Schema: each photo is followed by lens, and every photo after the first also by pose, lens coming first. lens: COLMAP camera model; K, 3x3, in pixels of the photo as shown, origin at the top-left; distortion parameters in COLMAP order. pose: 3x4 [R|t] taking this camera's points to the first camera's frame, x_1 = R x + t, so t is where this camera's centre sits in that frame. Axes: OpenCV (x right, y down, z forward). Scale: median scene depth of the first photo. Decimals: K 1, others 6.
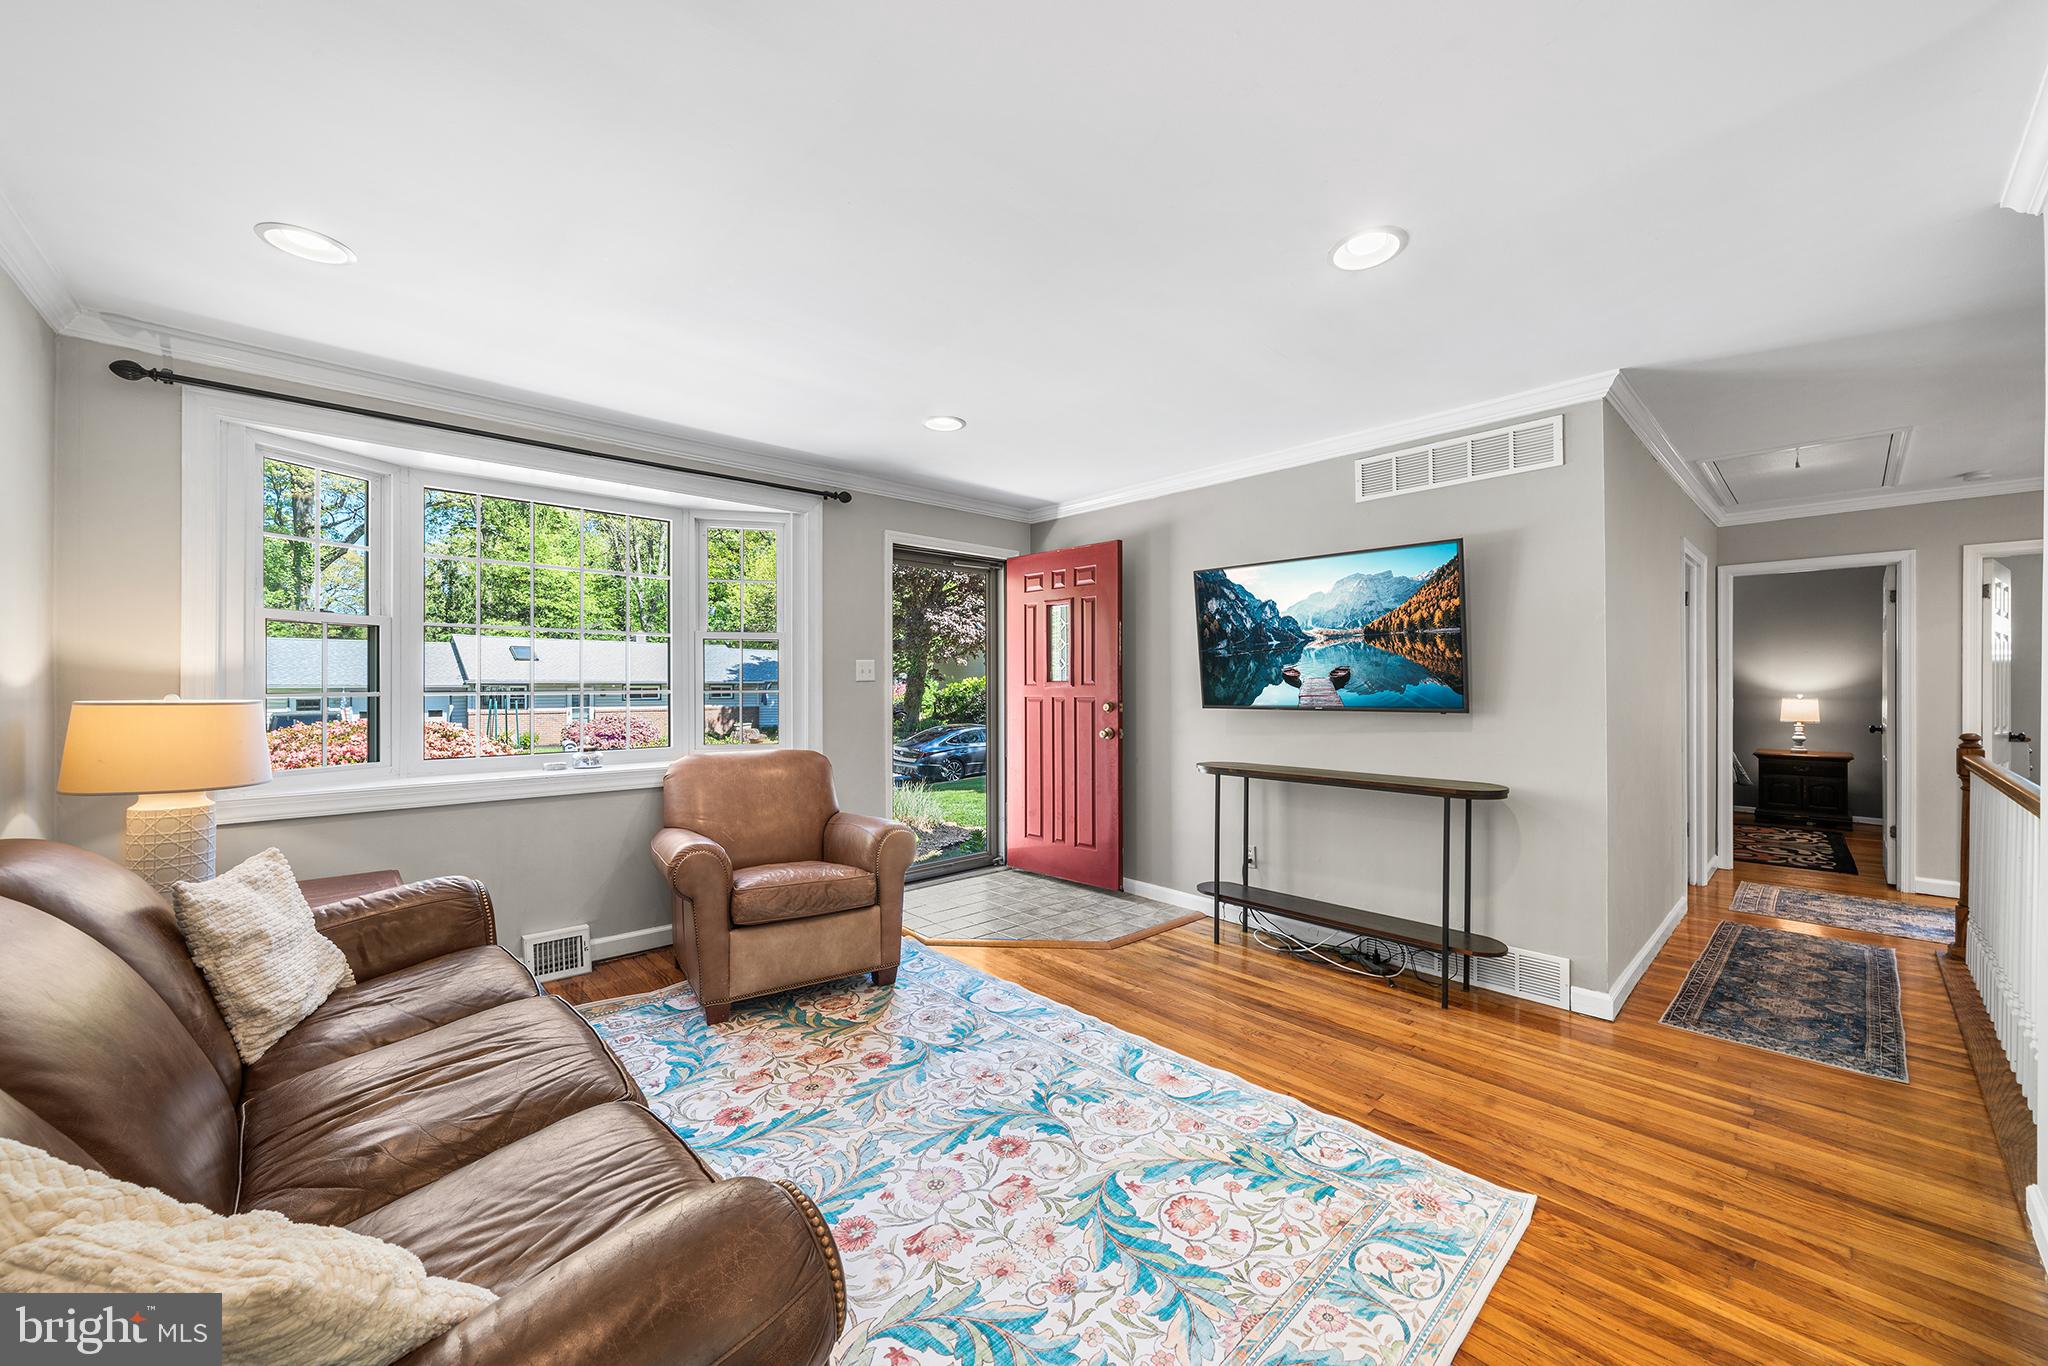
lens RADIAL K [[762.2, 0, 1024.9], [0, 762.2, 677.1], [0, 0, 1]] dist [-0.000406, 0.000093]
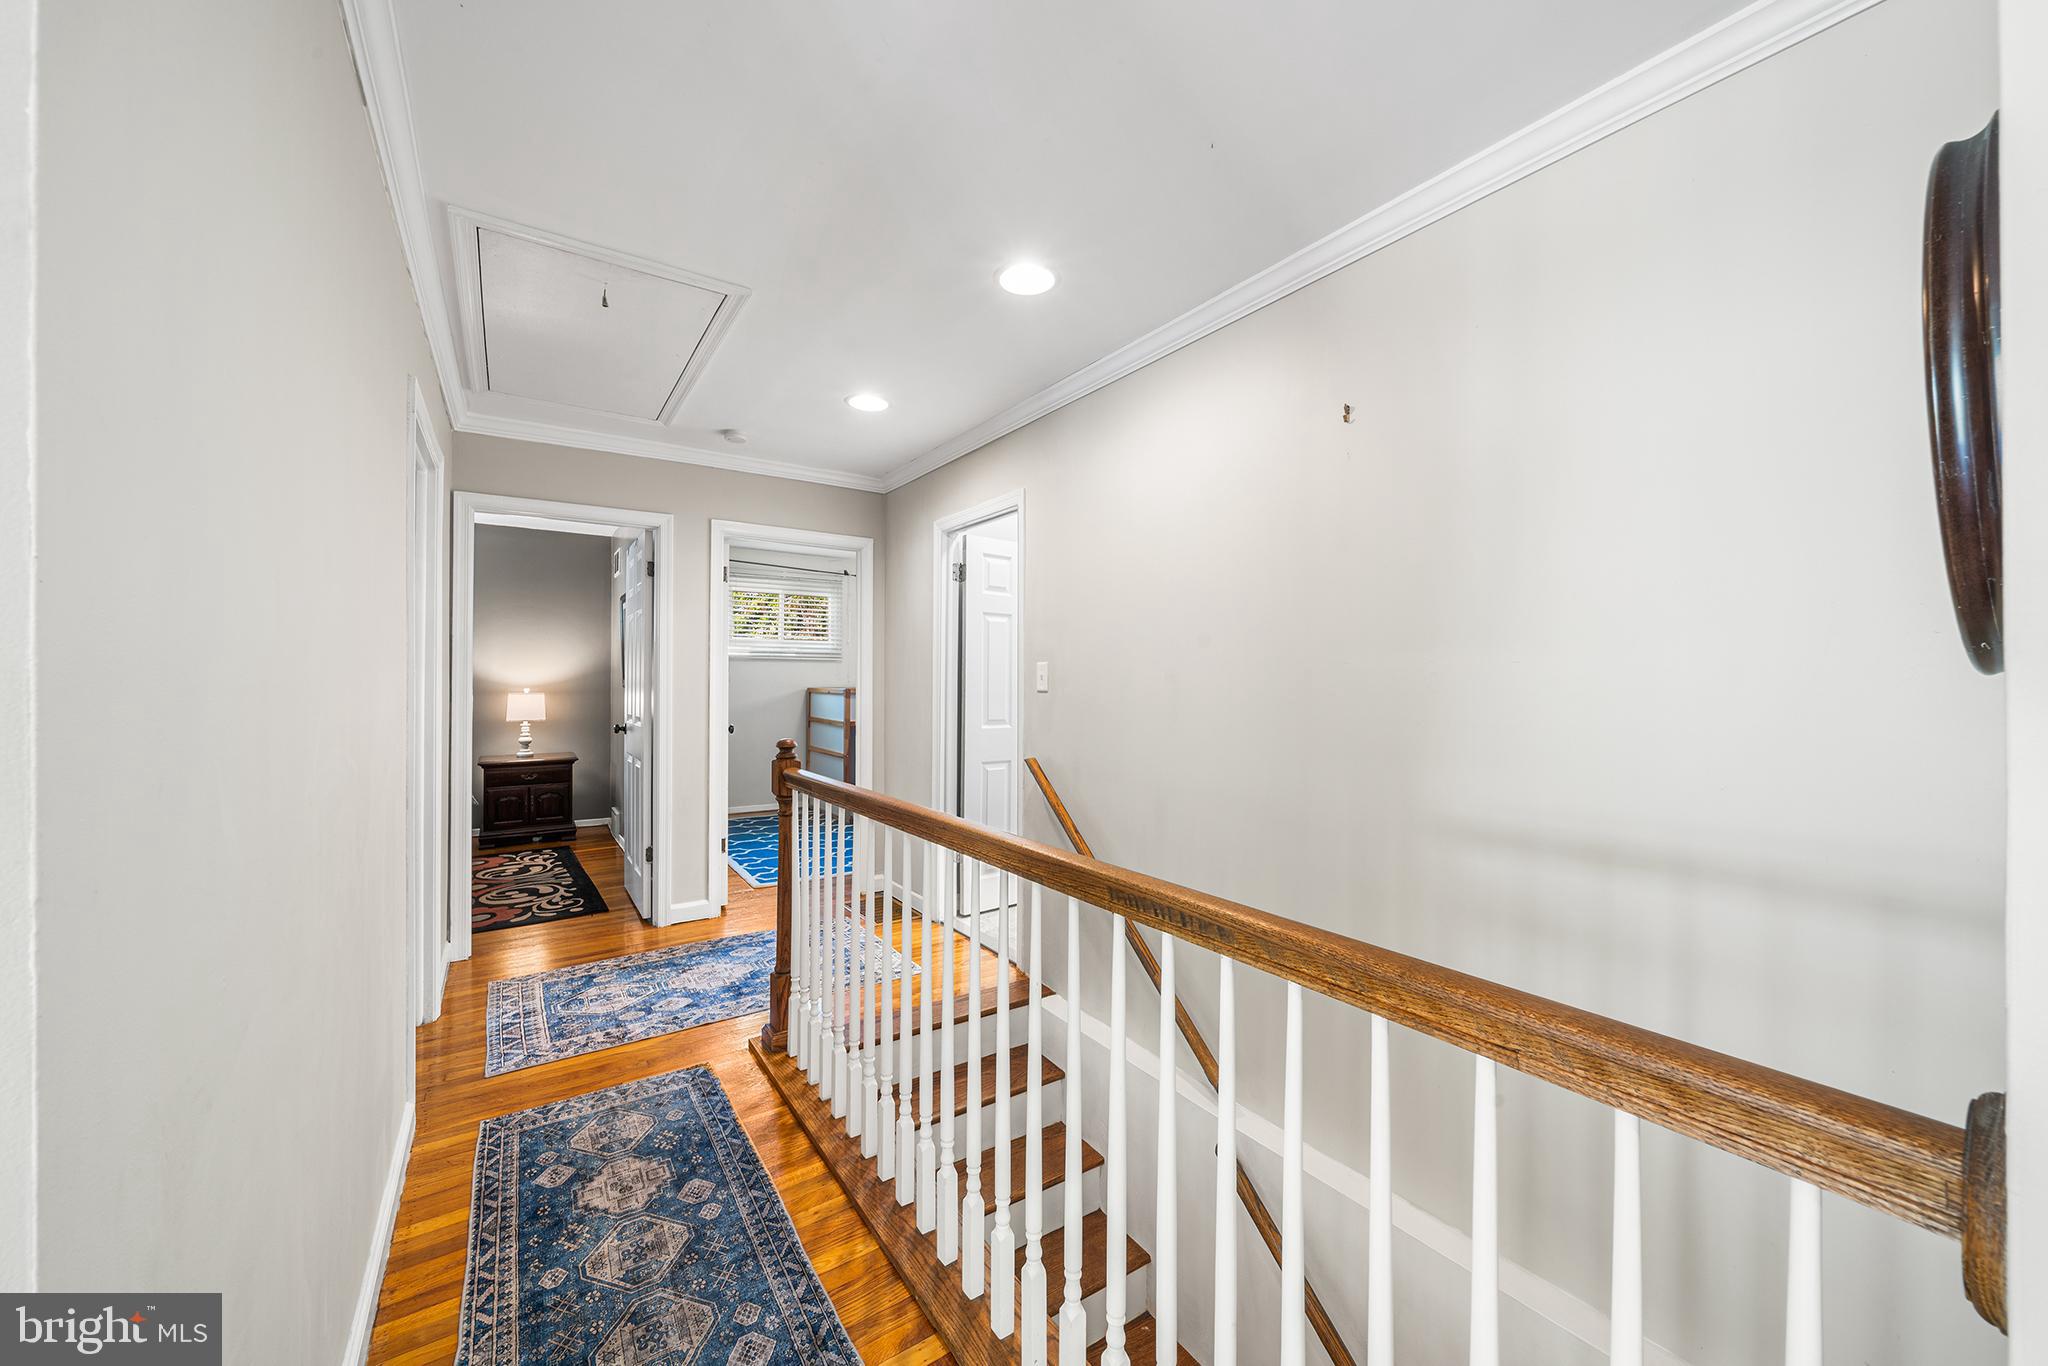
lens RADIAL K [[762.2, 0, 1024.9], [0, 762.2, 677.1], [0, 0, 1]] dist [-0.000406, 0.000093]
pose [[0.153113, 0.004101, 0.988200, 0.544694], [-0.012205, 0.999923, -0.002259, 0.011441], [-0.988133, -0.011715, 0.153151, 0.666093]]
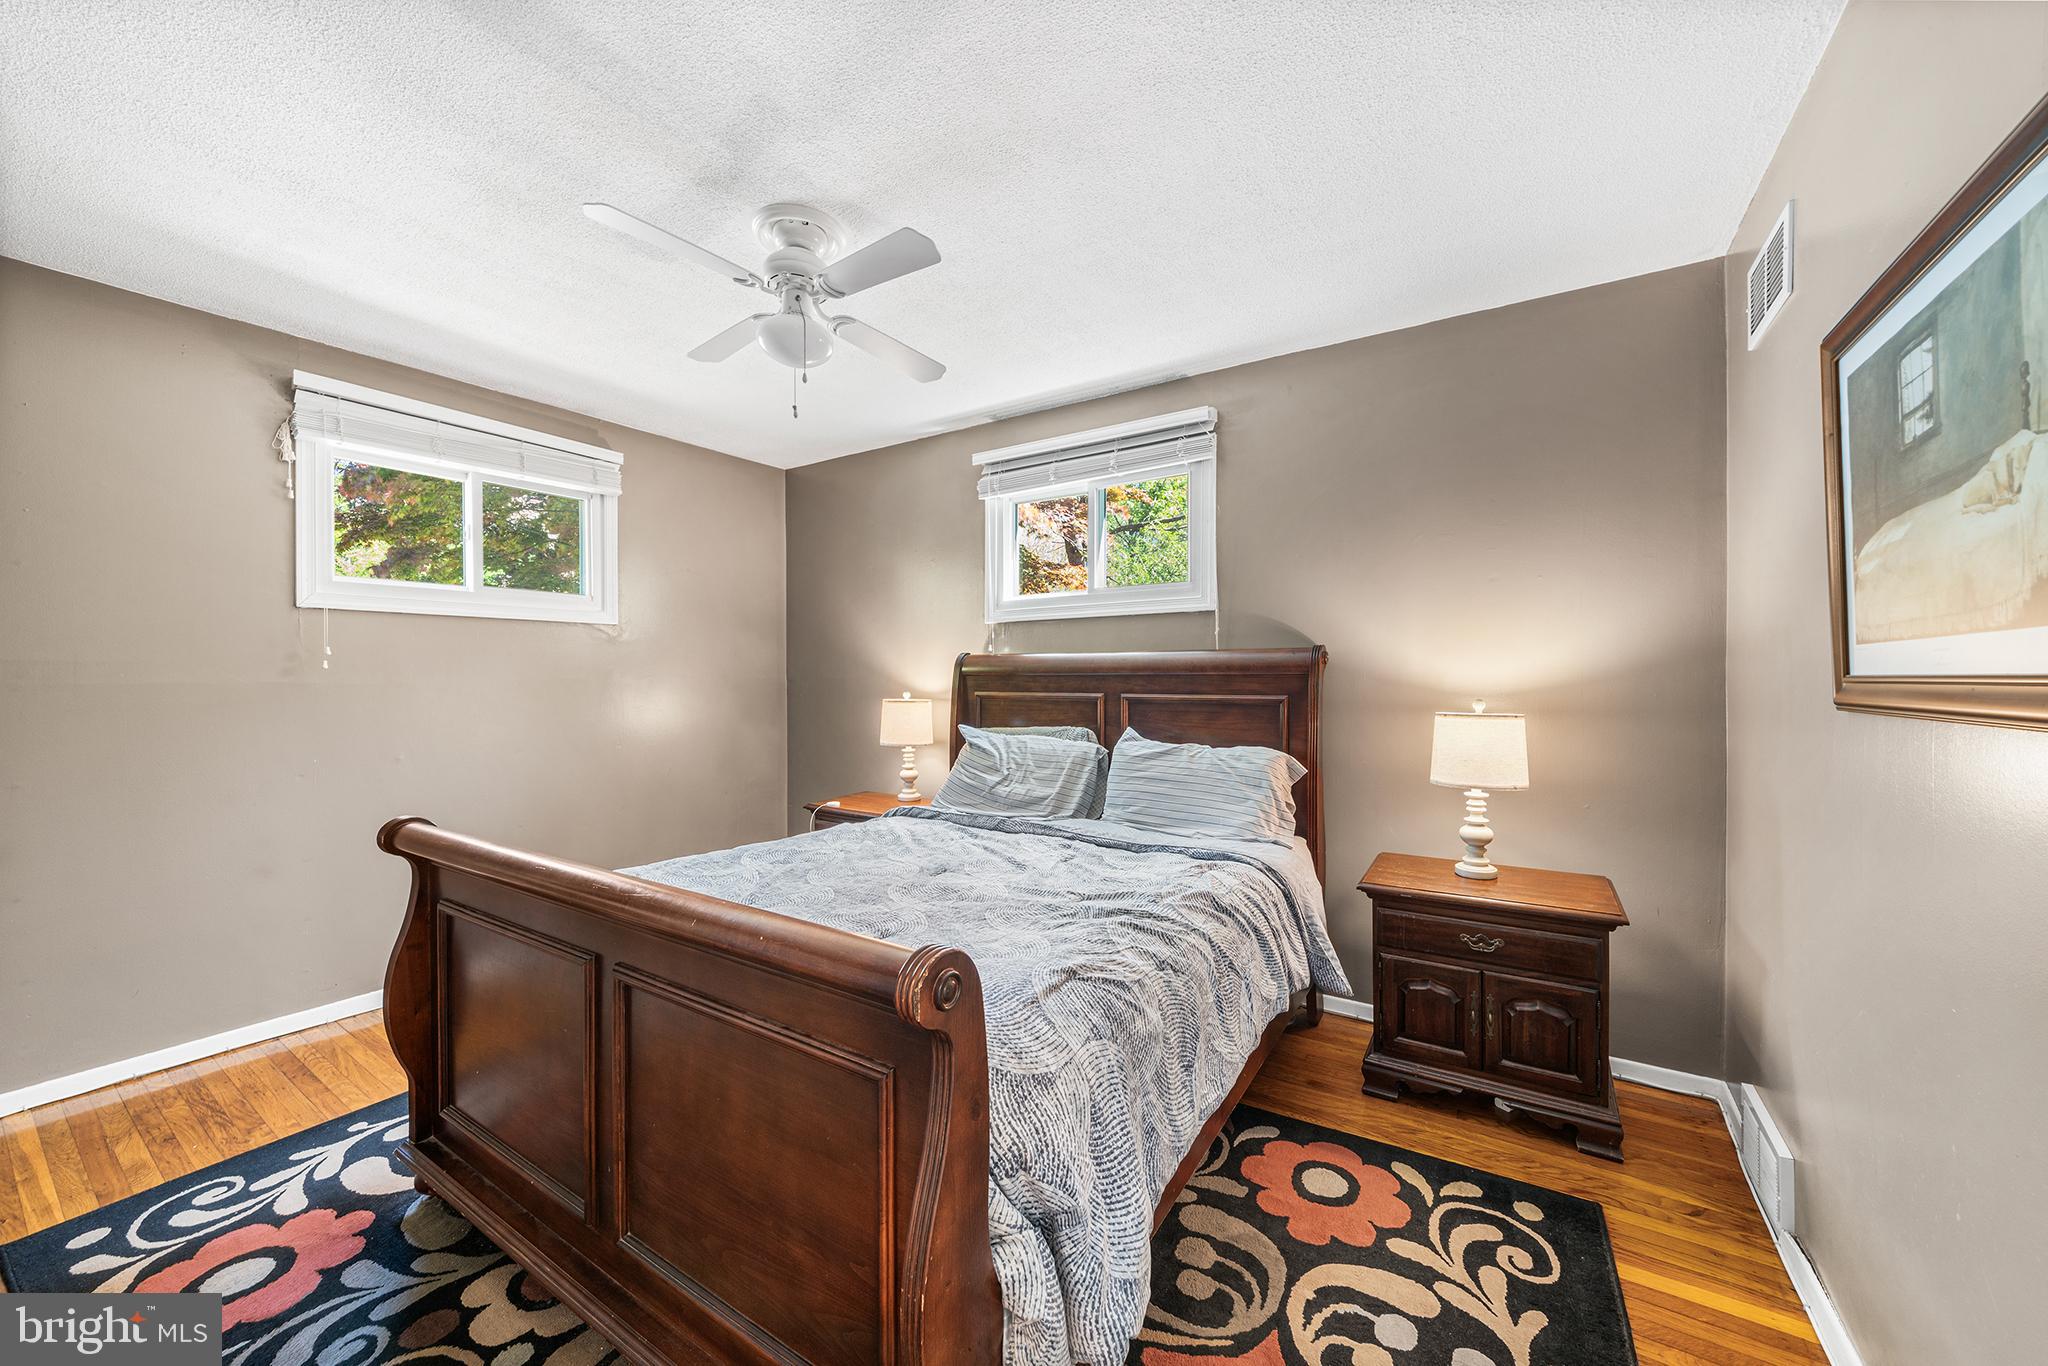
lens RADIAL K [[762.2, 0, 1024.9], [0, 762.2, 677.1], [0, 0, 1]] dist [-0.000406, 0.000093]
pose [[0.970211, -0.004323, 0.242224, 1.536083], [0.002561, 0.999968, 0.007587, 0.017859], [-0.242249, -0.006741, 0.970191, 1.497438]]
